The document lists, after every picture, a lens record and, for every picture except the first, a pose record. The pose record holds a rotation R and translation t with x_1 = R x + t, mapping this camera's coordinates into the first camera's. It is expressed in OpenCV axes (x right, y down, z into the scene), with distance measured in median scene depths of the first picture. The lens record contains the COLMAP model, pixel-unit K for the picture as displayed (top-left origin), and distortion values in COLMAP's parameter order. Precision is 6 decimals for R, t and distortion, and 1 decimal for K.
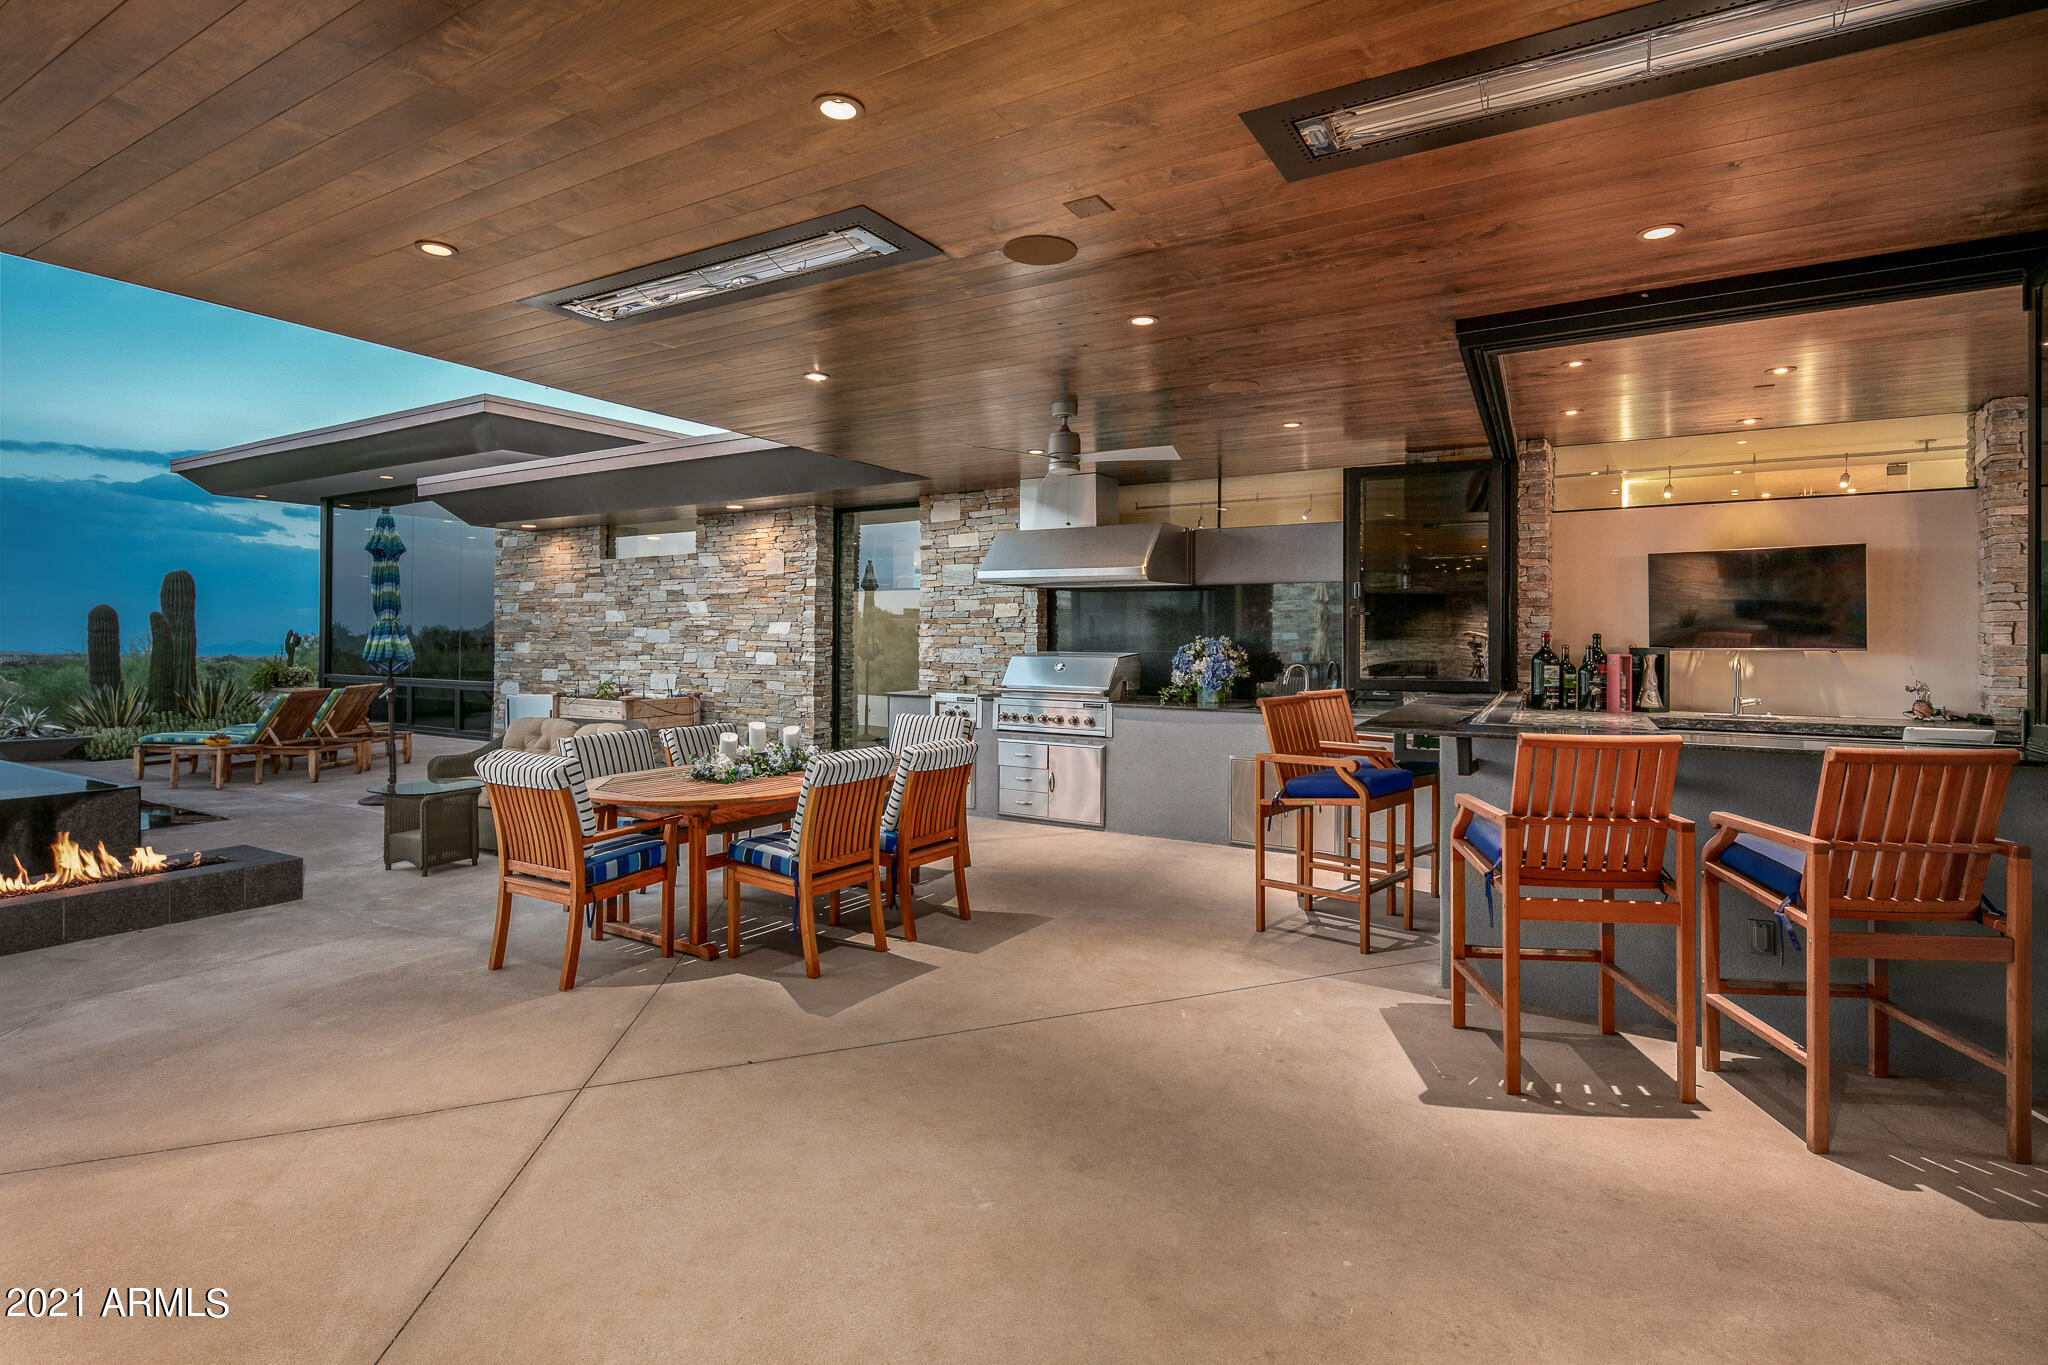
lens RADIAL K [[1002.2, 0, 1034.7], [0, 1002.2, 635.1], [0, 0, 1]] dist [0.004309, -0.003193]
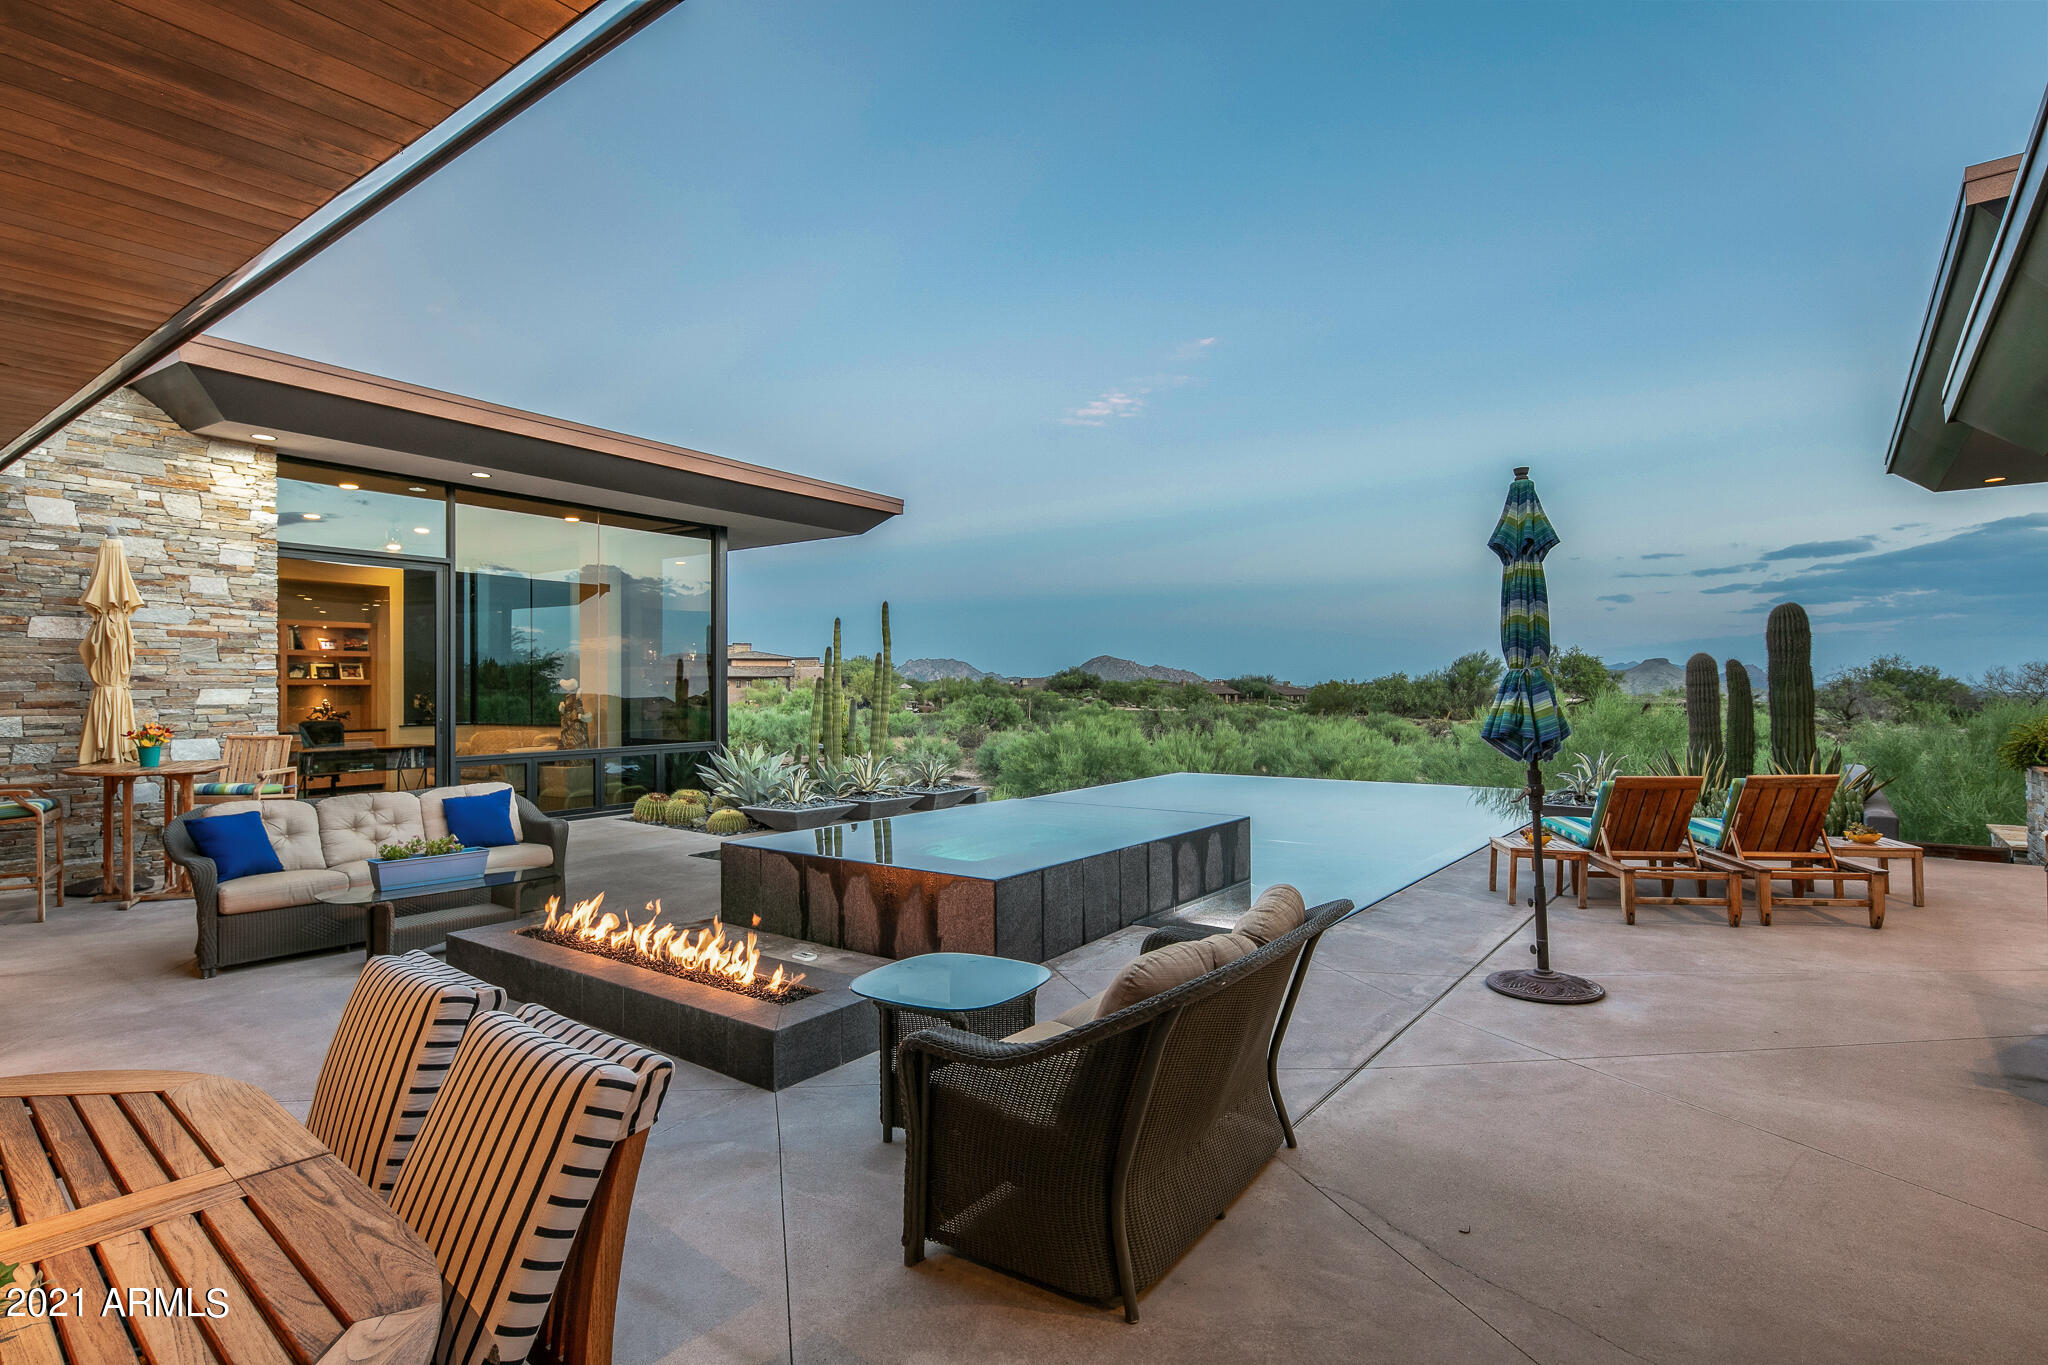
lens RADIAL K [[1002.2, 0, 1028.4], [0, 1002.2, 680.3], [0, 0, 1]] dist [0.004309, -0.003193]
pose [[-0.117261, -0.013163, -0.993014, -0.051990], [0.010775, 0.999836, -0.014526, -0.002534], [0.993043, -0.012403, -0.117100, 0.782459]]
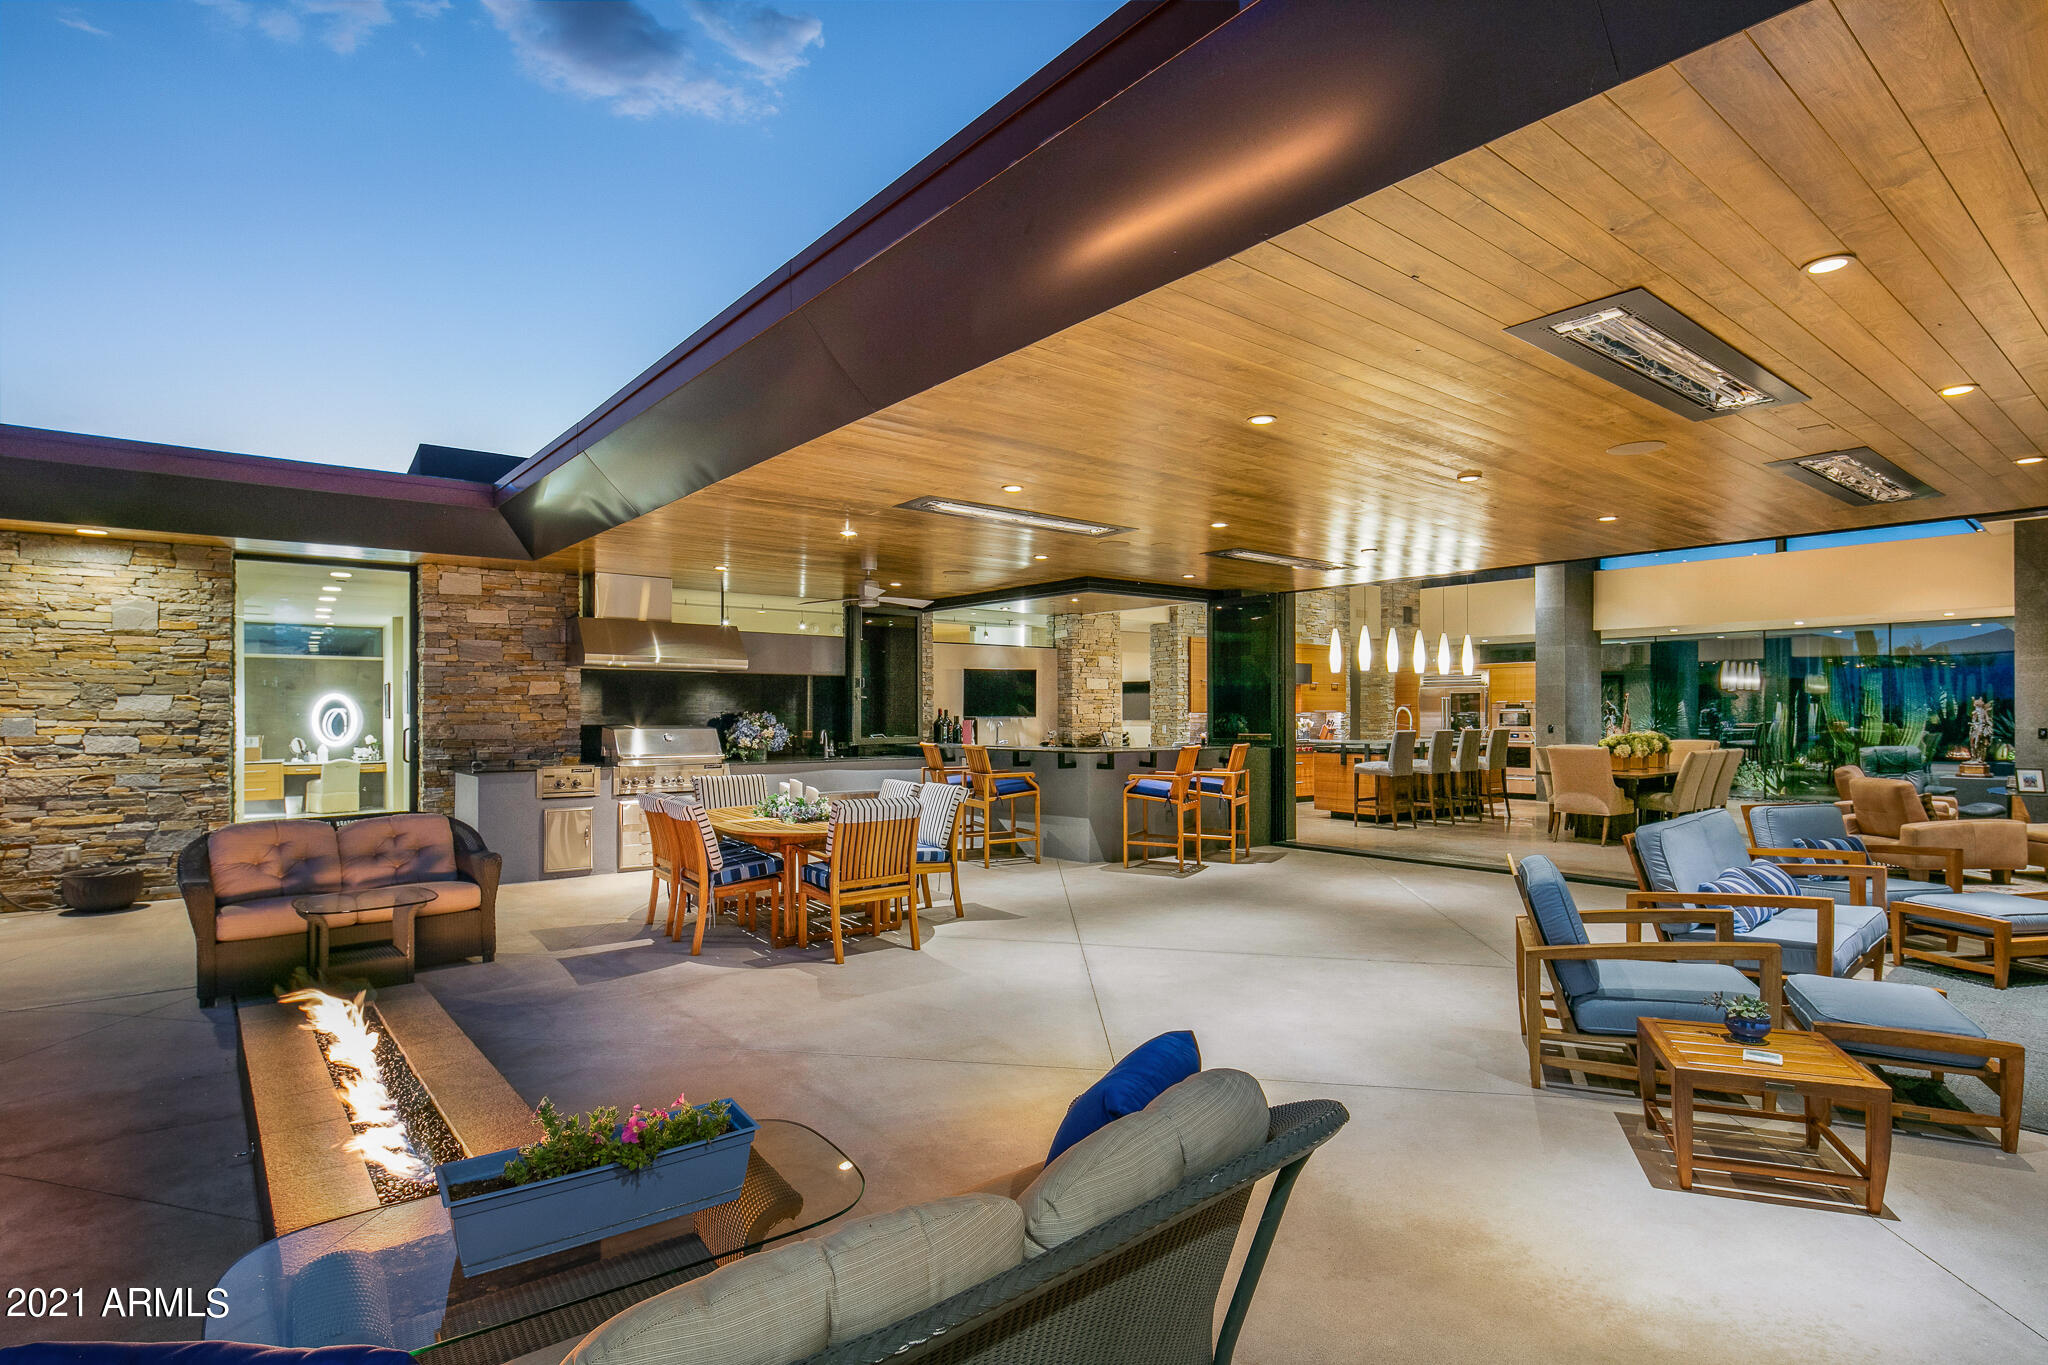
lens RADIAL K [[1002.2, 0, 1029.6], [0, 1002.2, 700.8], [0, 0, 1]] dist [0.004309, -0.003193]
pose [[0.341788, 0.003539, 0.939770, -0.843894], [-0.002905, 0.999992, -0.002710, -0.009257], [-0.939773, -0.001804, 0.341795, 0.149067]]
